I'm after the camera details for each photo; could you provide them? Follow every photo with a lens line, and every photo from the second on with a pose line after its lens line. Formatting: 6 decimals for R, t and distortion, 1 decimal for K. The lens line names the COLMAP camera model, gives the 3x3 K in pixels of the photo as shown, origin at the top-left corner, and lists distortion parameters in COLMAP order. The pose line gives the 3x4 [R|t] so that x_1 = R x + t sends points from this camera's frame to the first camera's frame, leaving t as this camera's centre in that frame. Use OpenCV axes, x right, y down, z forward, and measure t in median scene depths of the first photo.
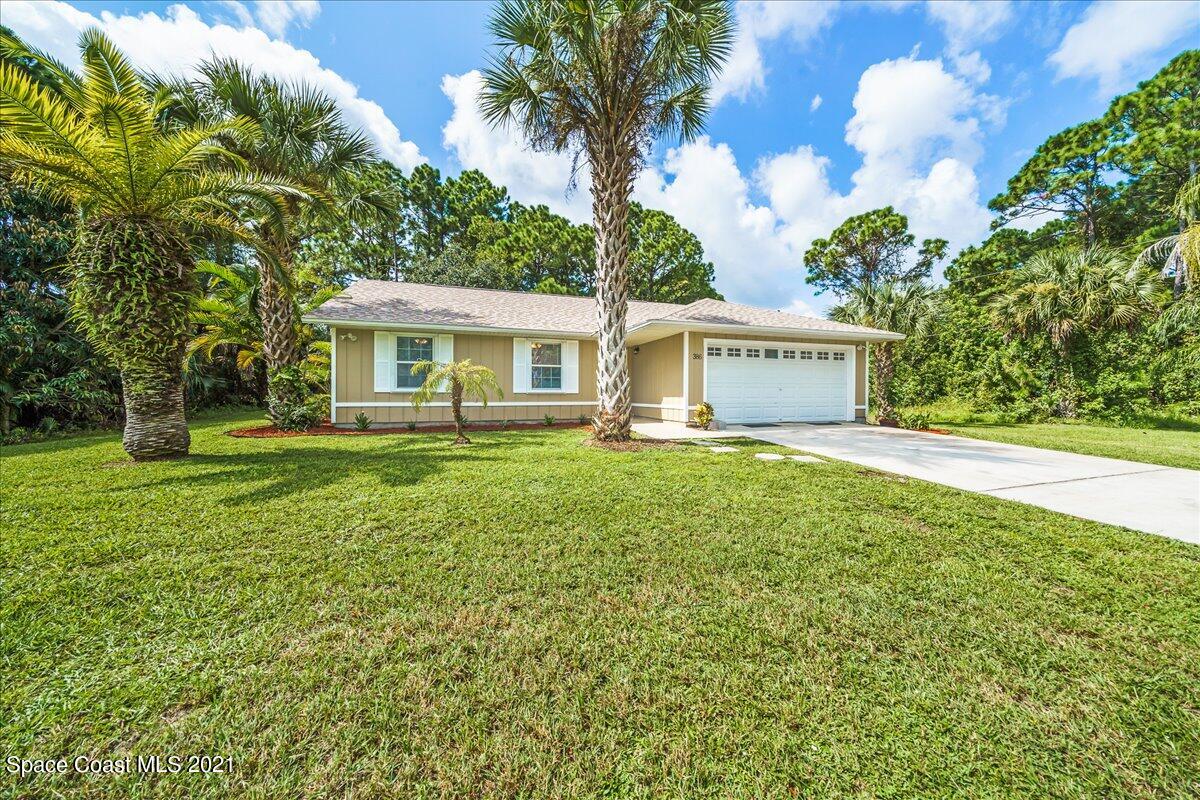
lens RADIAL K [[391.5, 0, 600.7], [0, 391.5, 417.7], [0, 0, 1]] dist [-0.007269, -0.000045]
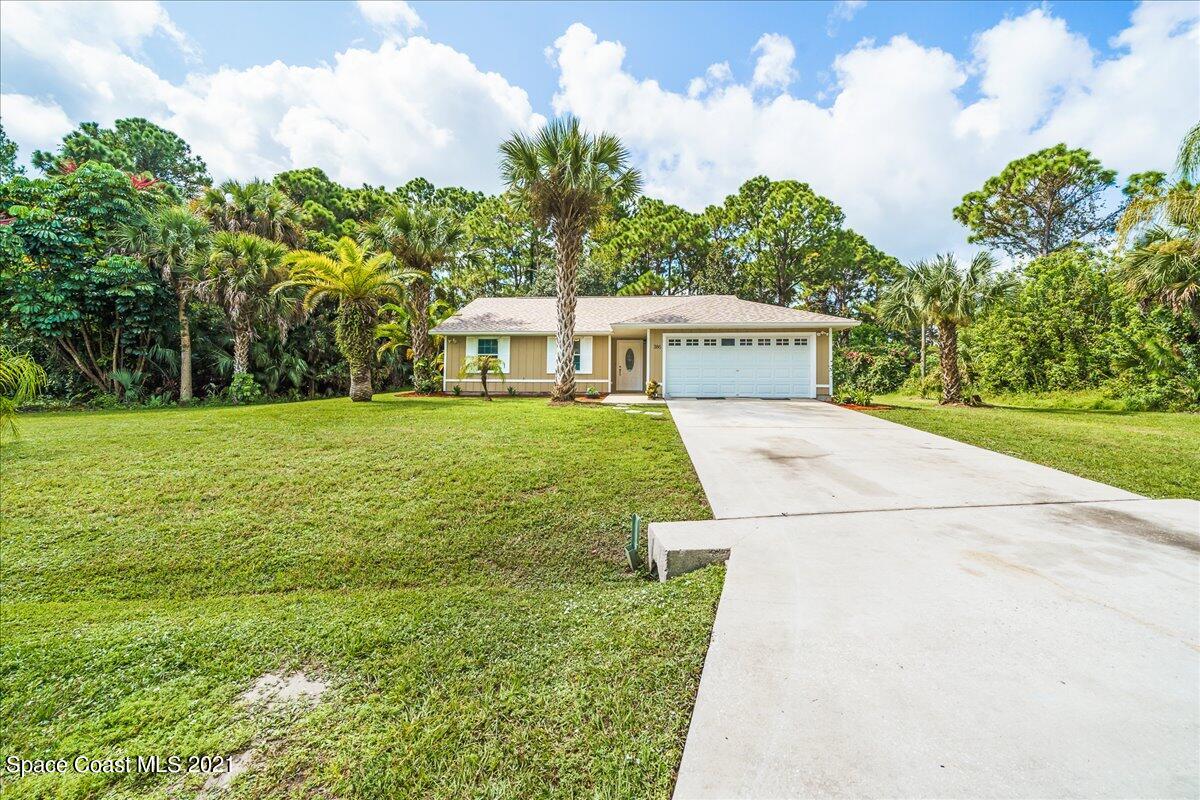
lens RADIAL K [[414.3, 0, 600.5], [0, 414.3, 395.1], [0, 0, 1]] dist [-0.009304, -0.000079]
pose [[0.928056, 0.018282, -0.371991, 0.541796], [-0.024600, 0.999622, -0.012246, 0.031389], [0.371627, 0.020516, 0.928155, -0.371233]]
